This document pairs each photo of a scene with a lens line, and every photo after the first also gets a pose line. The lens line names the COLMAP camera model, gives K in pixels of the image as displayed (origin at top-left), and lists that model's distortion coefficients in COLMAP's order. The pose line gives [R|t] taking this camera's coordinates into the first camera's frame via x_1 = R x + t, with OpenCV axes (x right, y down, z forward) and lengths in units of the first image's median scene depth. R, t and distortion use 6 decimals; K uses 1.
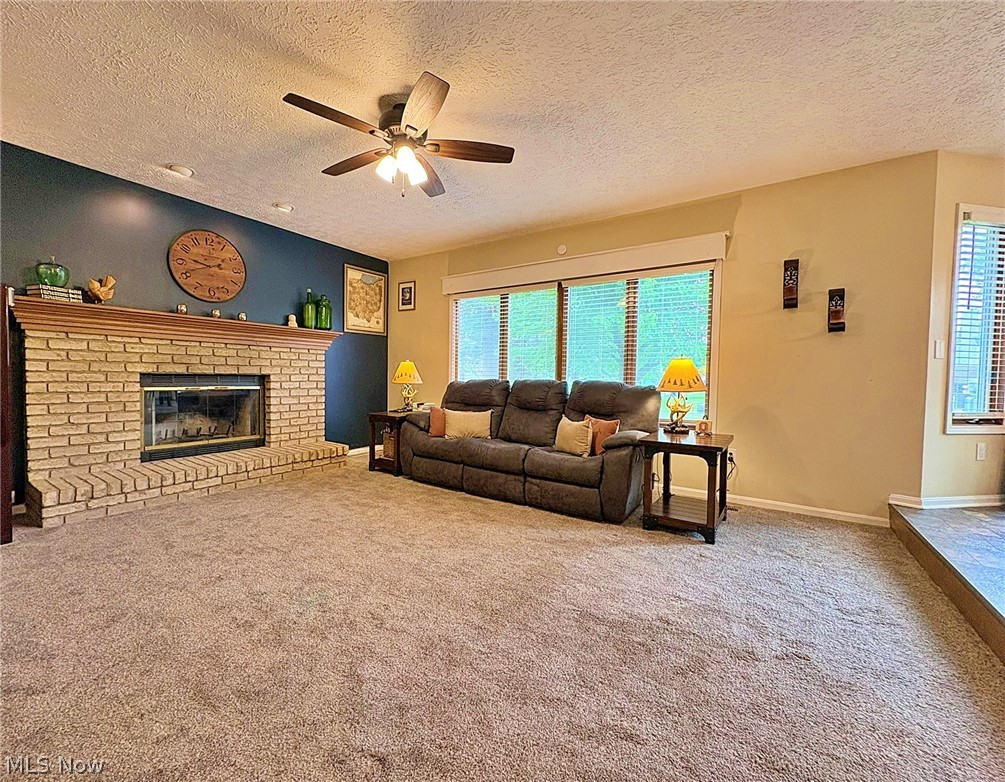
lens RADIAL K [[415.2, 0, 480.1], [0, 415.2, 390.5], [0, 0, 1]] dist [0.000398, -0.000020]
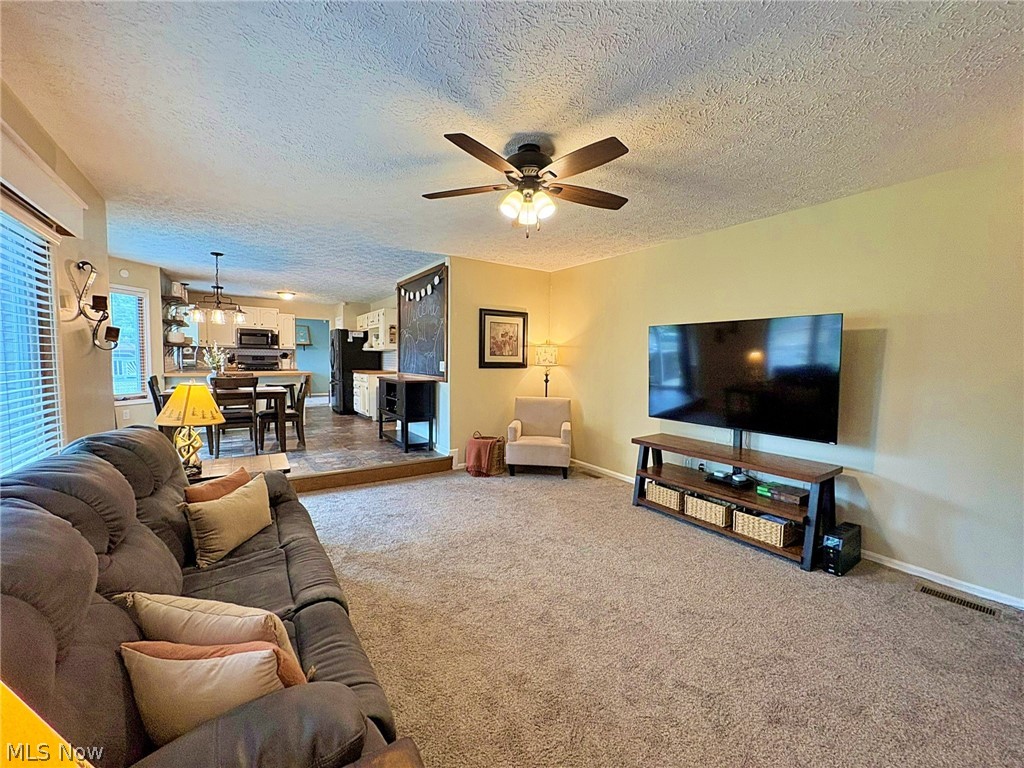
lens RADIAL K [[414.5, 0, 513.9], [0, 414.5, 384.3], [0, 0, 1]] dist [-0.001782, -0.000242]
pose [[-0.932150, -0.043027, 0.359507, -0.360246], [-0.004469, 0.994206, 0.107401, -0.144768], [-0.362045, 0.098507, -0.926941, 1.330732]]
